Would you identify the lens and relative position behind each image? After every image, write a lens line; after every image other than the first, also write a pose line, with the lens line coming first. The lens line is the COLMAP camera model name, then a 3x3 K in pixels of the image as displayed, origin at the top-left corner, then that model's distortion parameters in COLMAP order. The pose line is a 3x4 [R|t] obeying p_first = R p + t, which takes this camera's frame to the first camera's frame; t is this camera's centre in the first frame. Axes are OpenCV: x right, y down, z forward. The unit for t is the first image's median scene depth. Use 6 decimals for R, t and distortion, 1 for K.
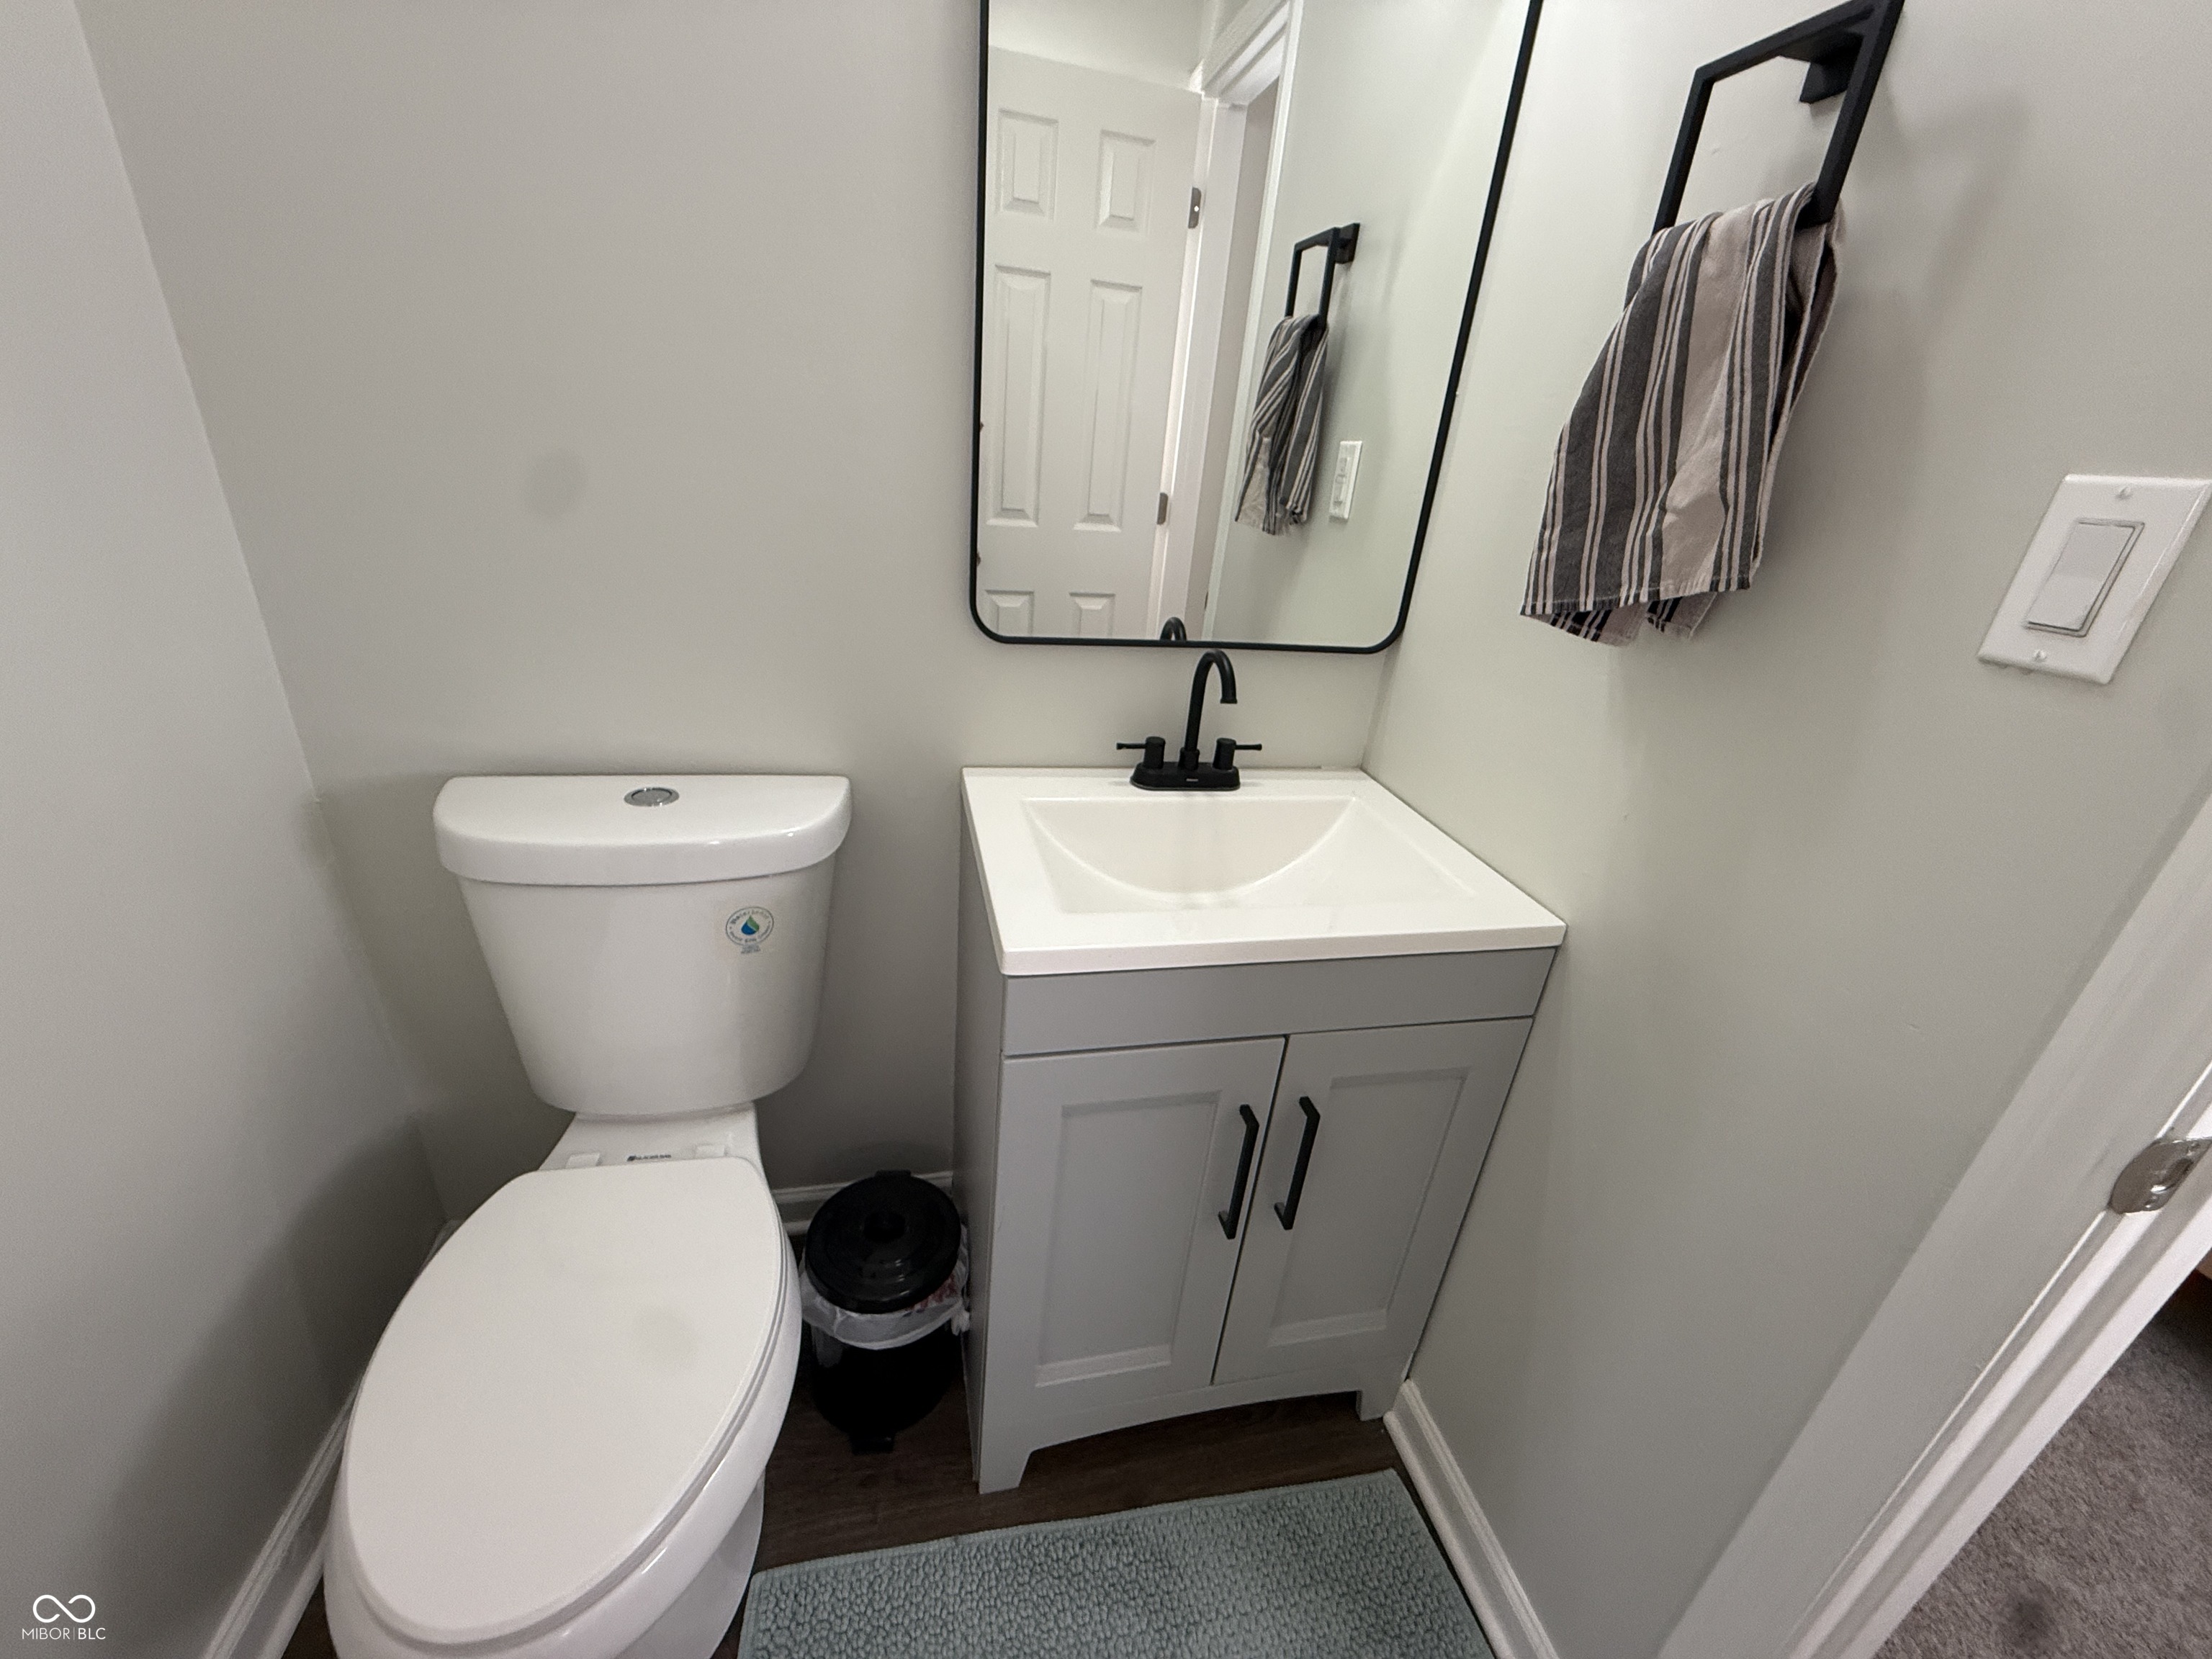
lens RADIAL K [[879.1, 0, 1100.2], [0, 879.1, 827.5], [0, 0, 1]] dist [-0.001023, 0.000152]
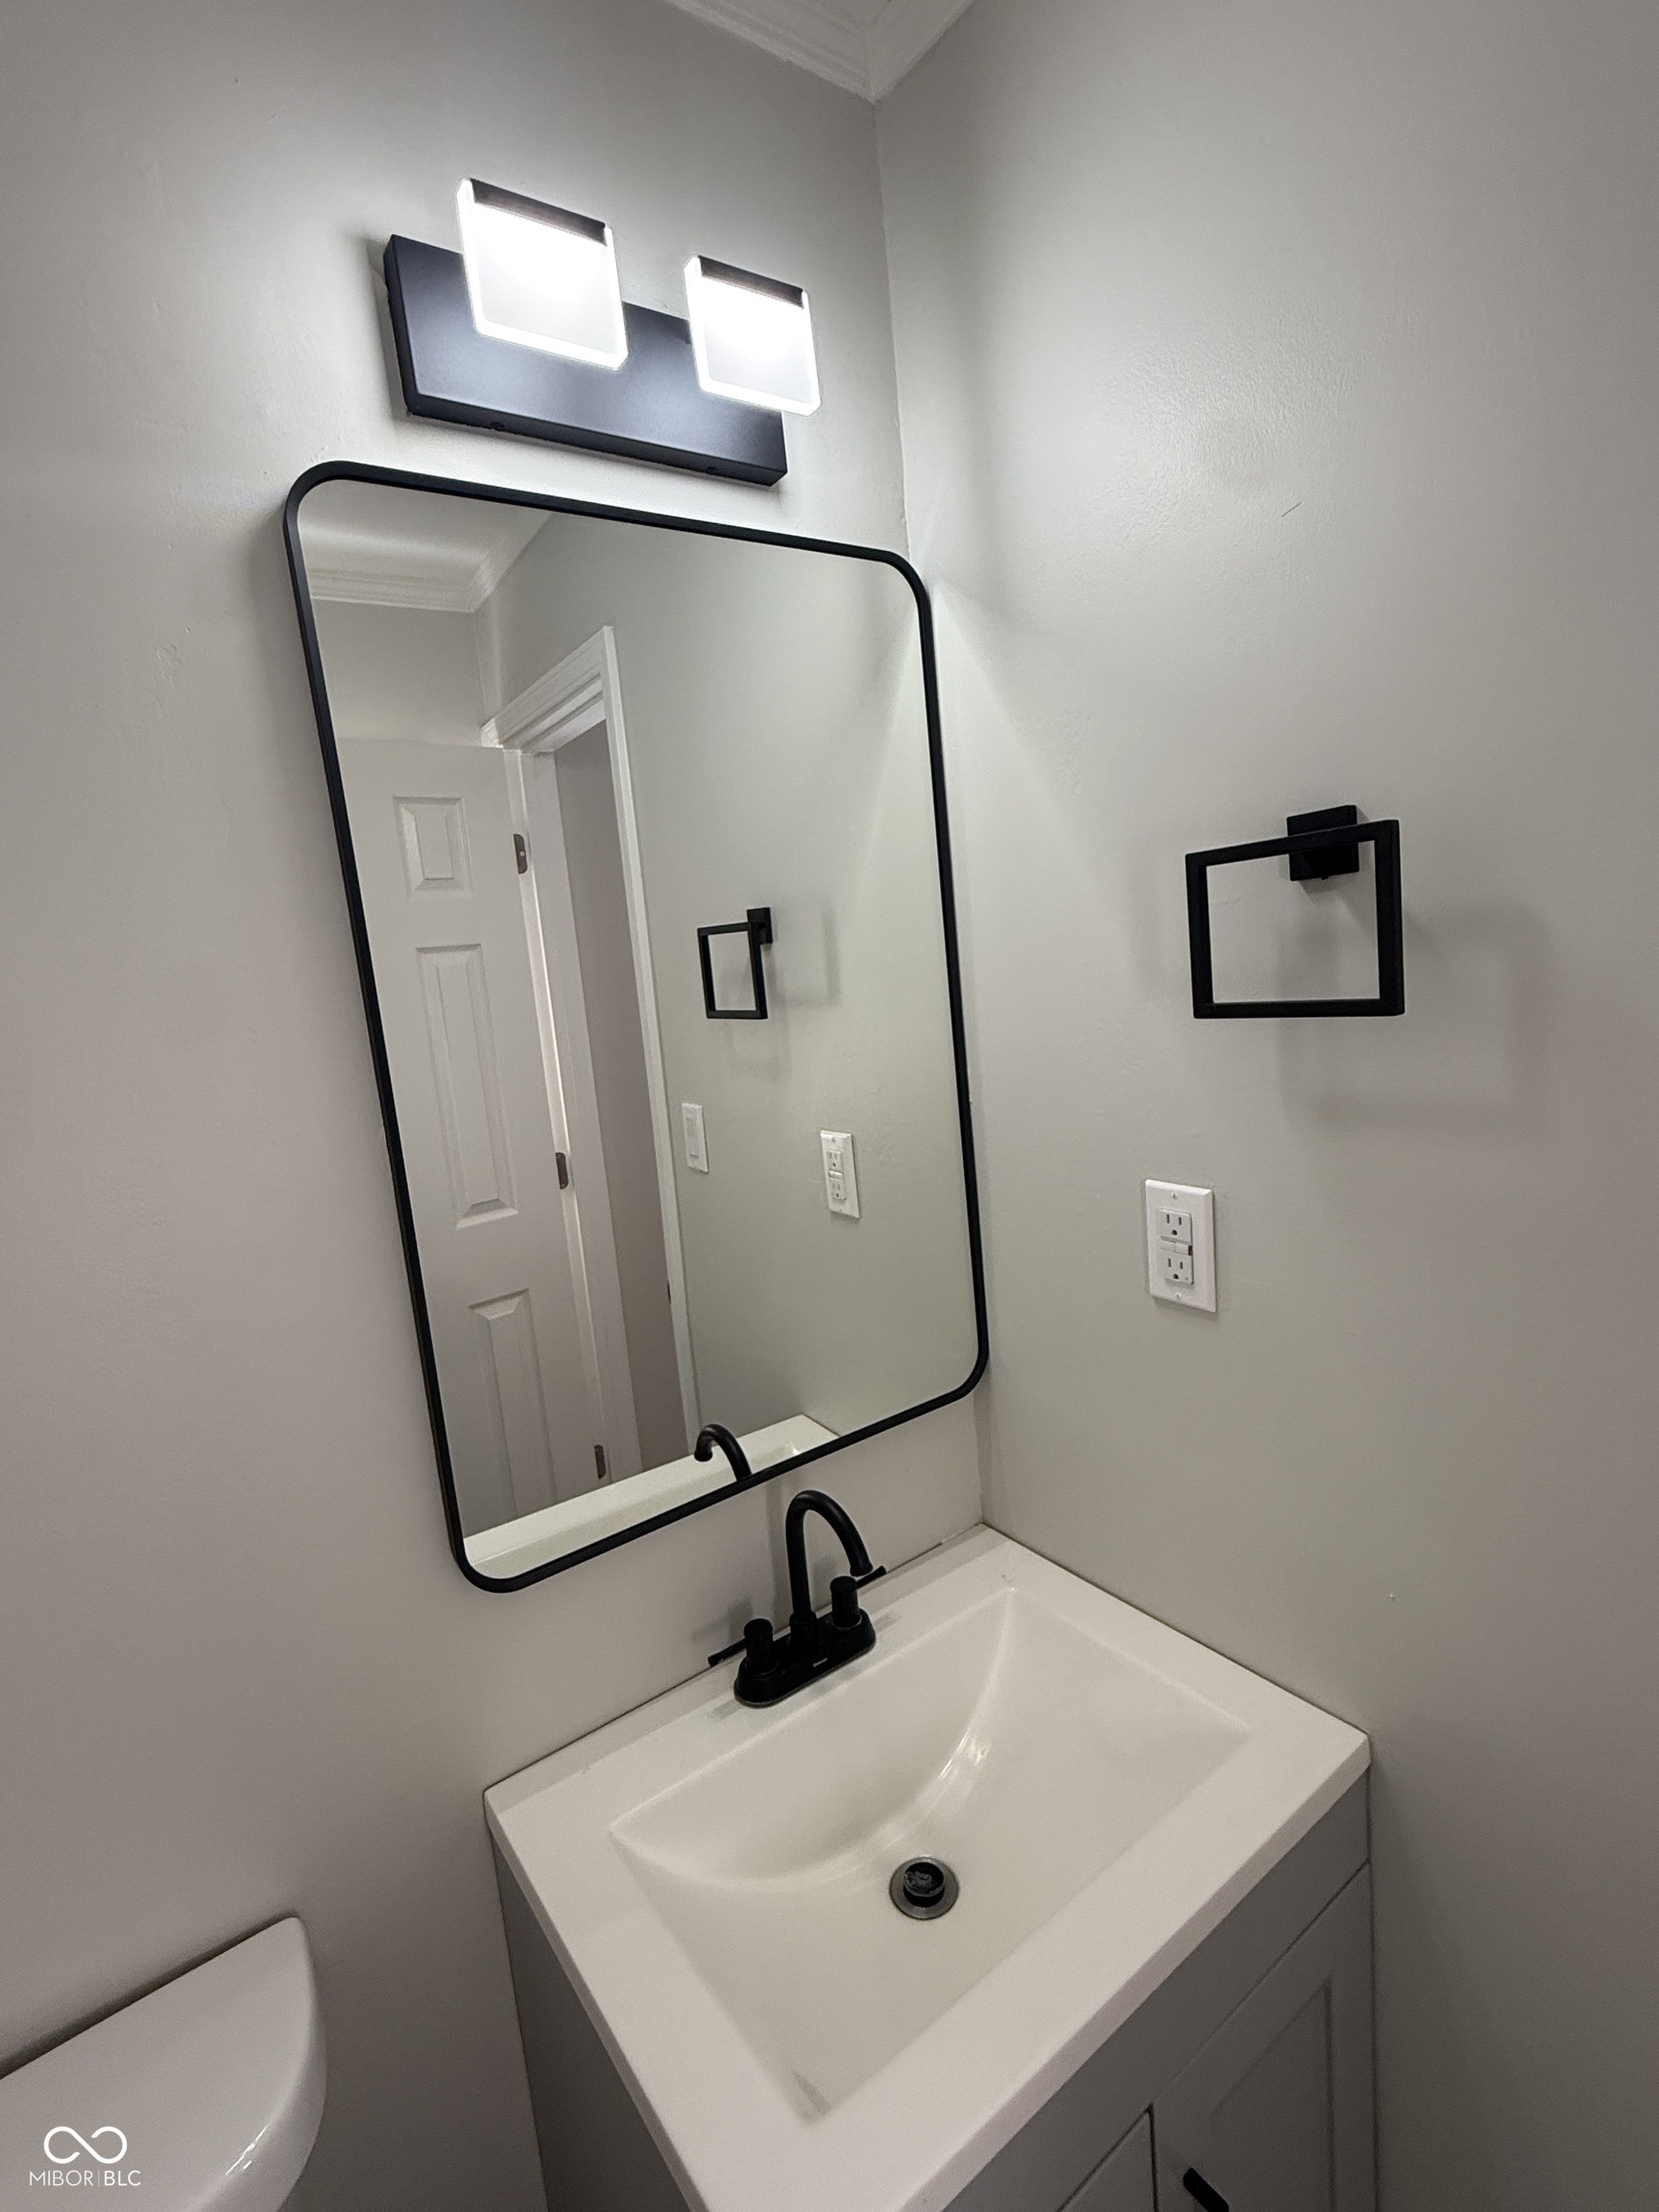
lens RADIAL K [[1043.4, 0, 830.2], [0, 1043.4, 1097.6], [0, 0, 1]] dist [-0.007696, -0.000354]
pose [[0.902421, -0.223894, 0.368113, -0.083178], [0.318544, 0.921994, -0.220128, -0.252495], [-0.290113, 0.315908, 0.903347, 0.079481]]
